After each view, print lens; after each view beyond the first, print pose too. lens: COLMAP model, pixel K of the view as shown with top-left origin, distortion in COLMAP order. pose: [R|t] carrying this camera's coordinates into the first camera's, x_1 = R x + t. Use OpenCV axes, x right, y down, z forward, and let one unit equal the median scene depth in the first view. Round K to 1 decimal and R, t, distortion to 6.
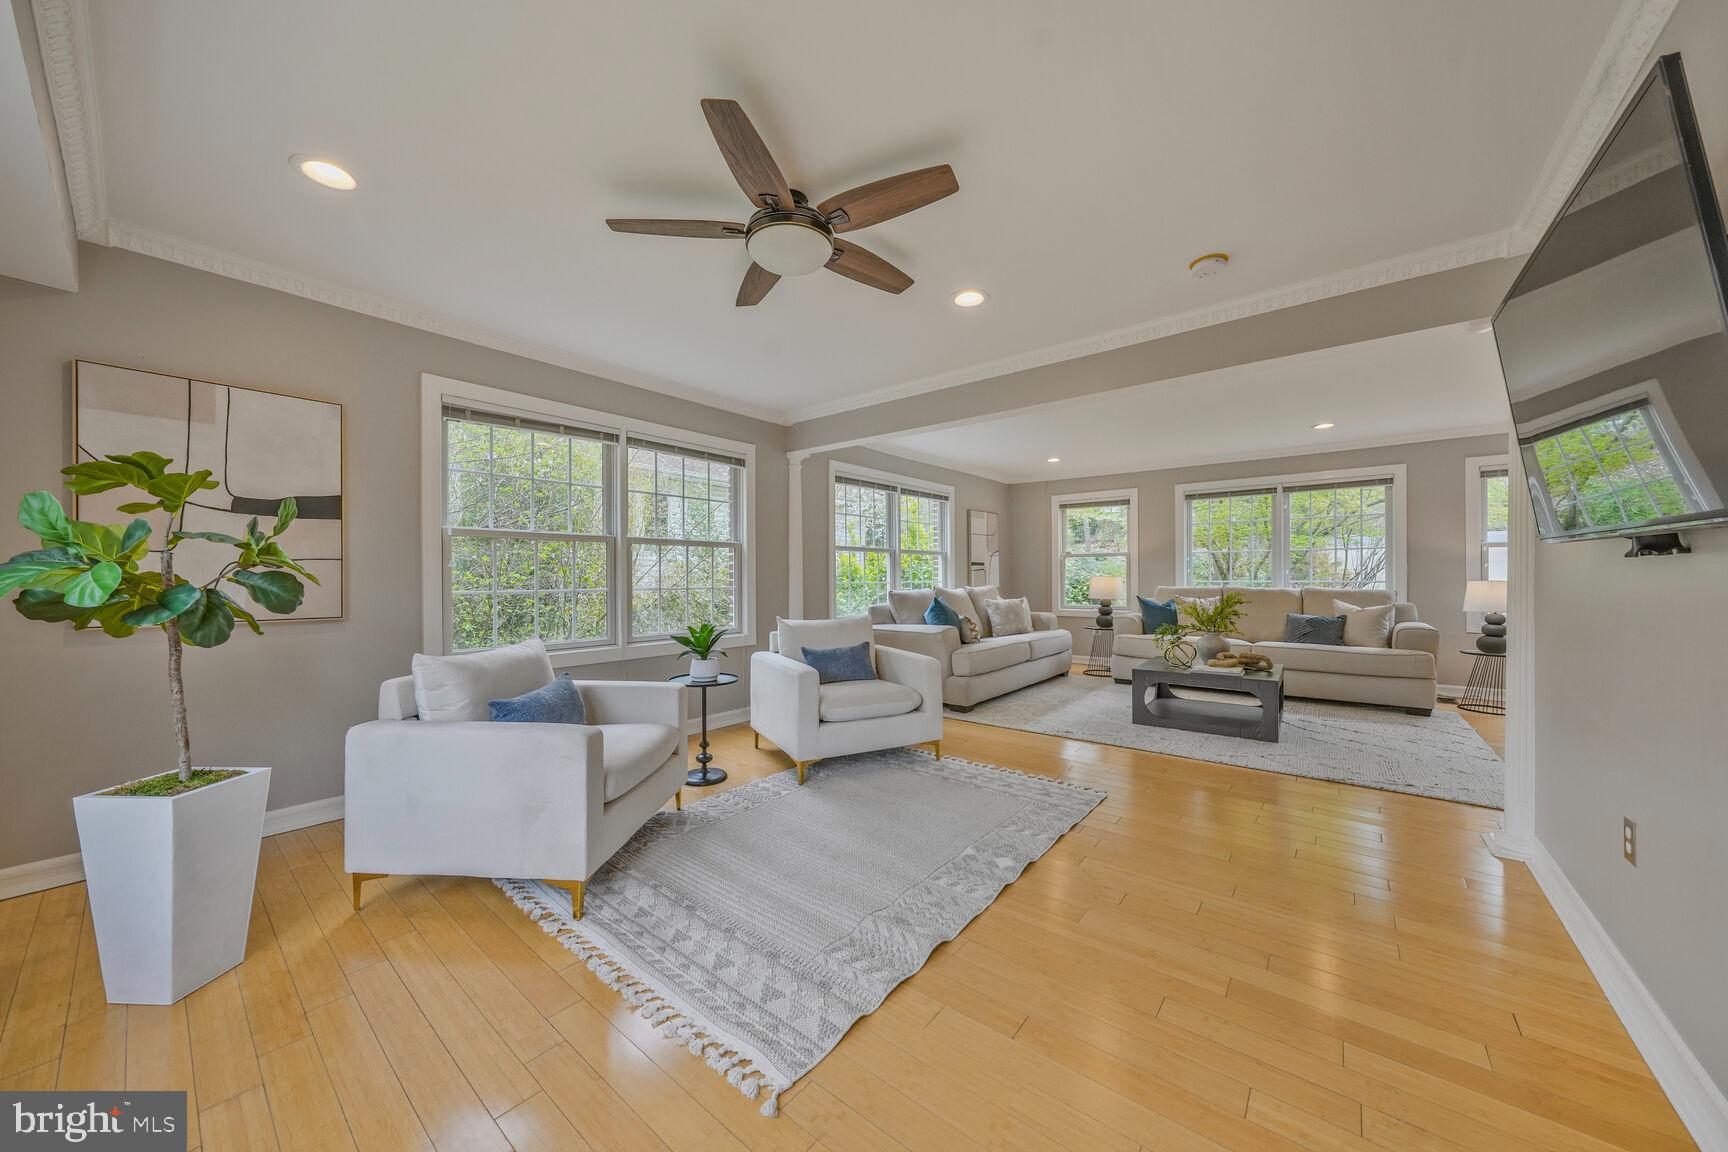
lens RADIAL K [[584.6, 0, 898.3], [0, 584.6, 581.3], [0, 0, 1]] dist [-0.001943, -0.000040]
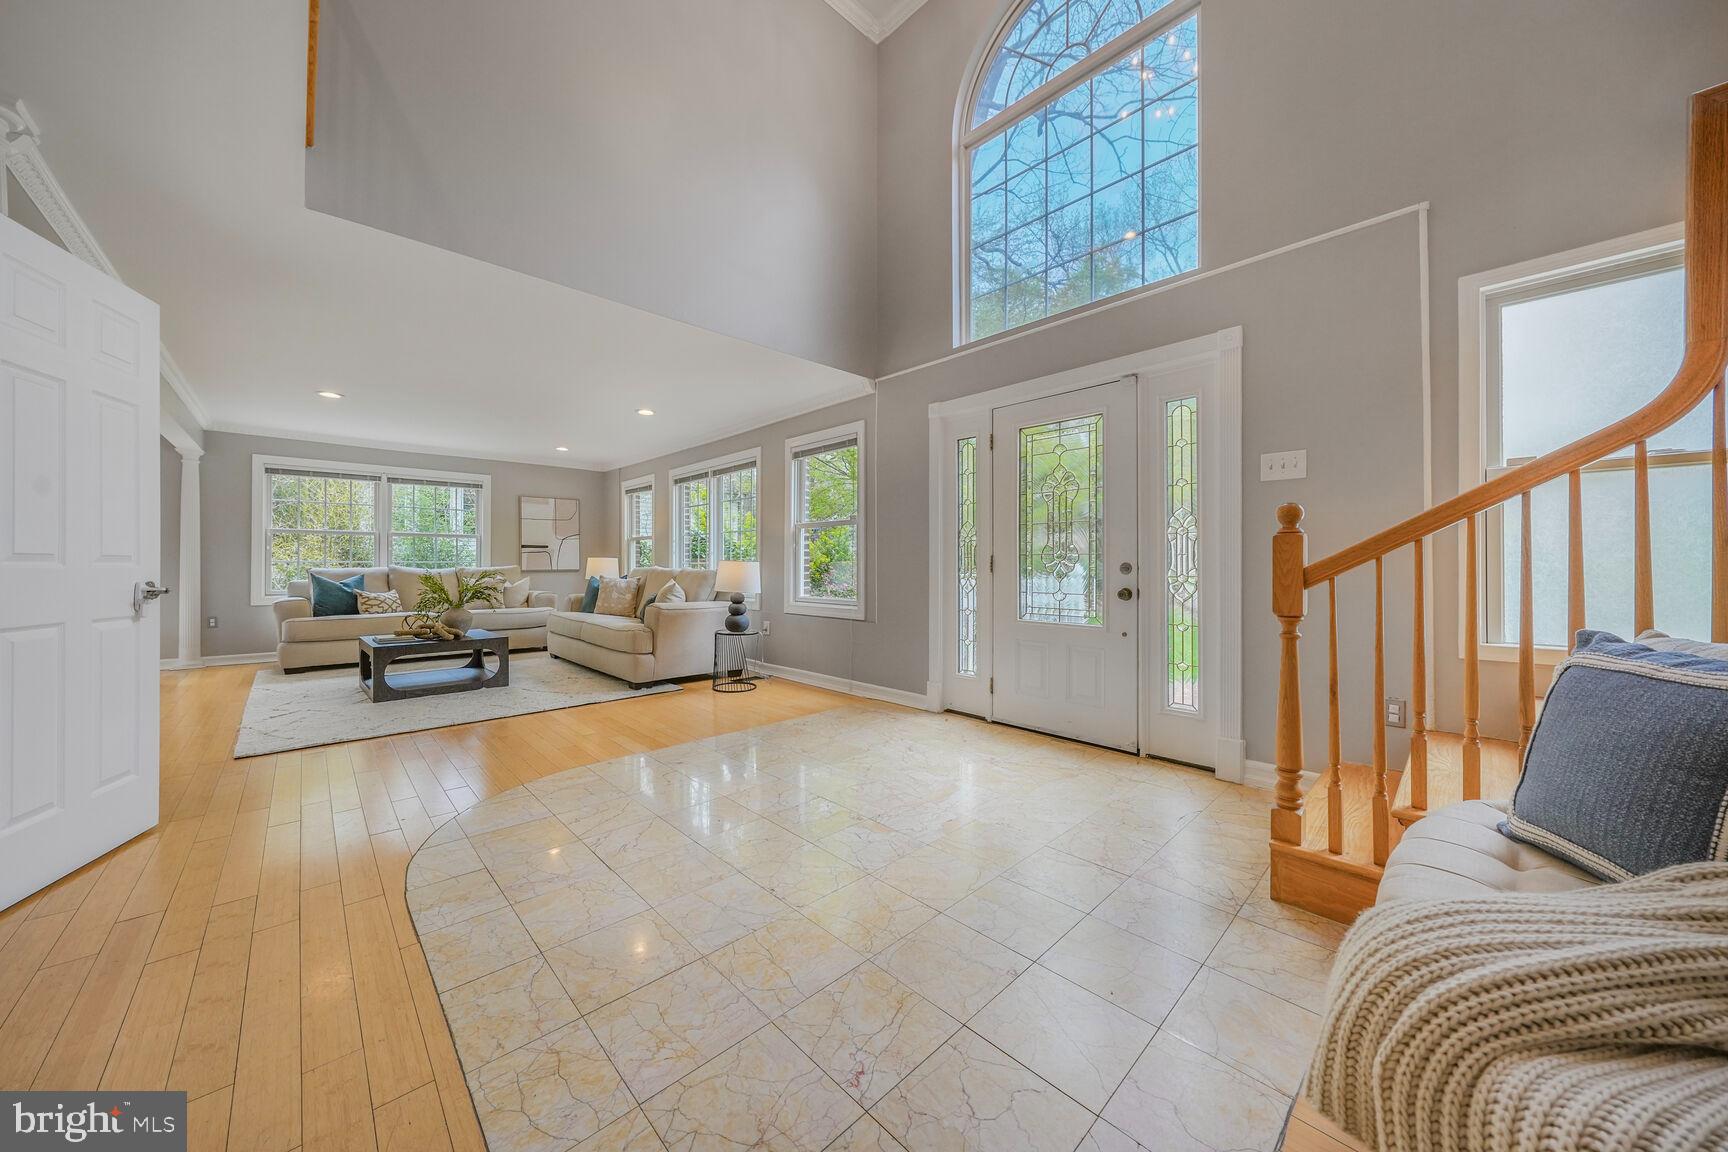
lens RADIAL K [[584.6, 0, 855.3], [0, 584.6, 562.8], [0, 0, 1]] dist [-0.001943, -0.000040]
pose [[0.993705, 0.004556, -0.111935, 1.143449], [-0.005849, 0.999920, -0.011229, 0.011573], [0.111875, 0.011813, 0.993652, 0.005486]]
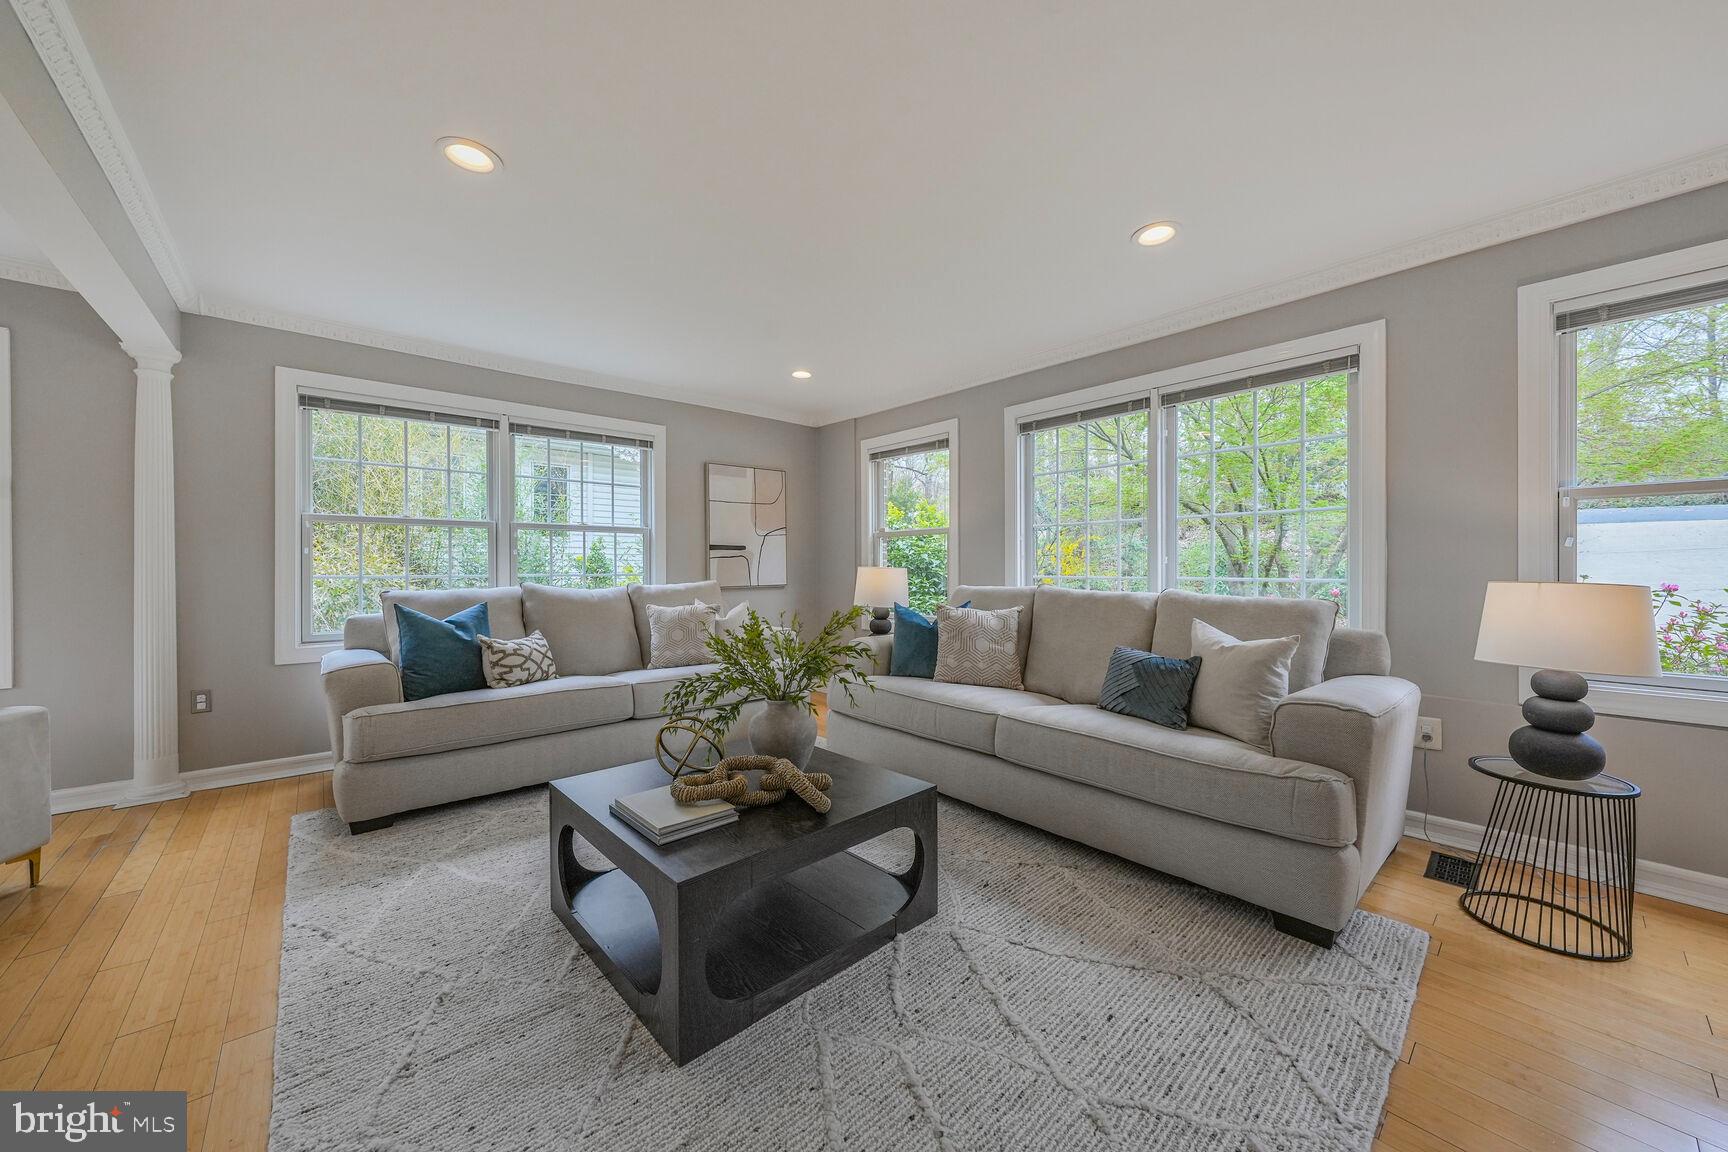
lens RADIAL K [[644.3, 0, 879.9], [0, 644.3, 571.7], [0, 0, 1]] dist [-0.001861, -0.000141]
pose [[0.988182, 0.004675, -0.153211, 0.558806], [-0.005155, 0.999983, -0.002732, -0.003740], [0.153195, 0.003490, 0.988190, 0.448594]]
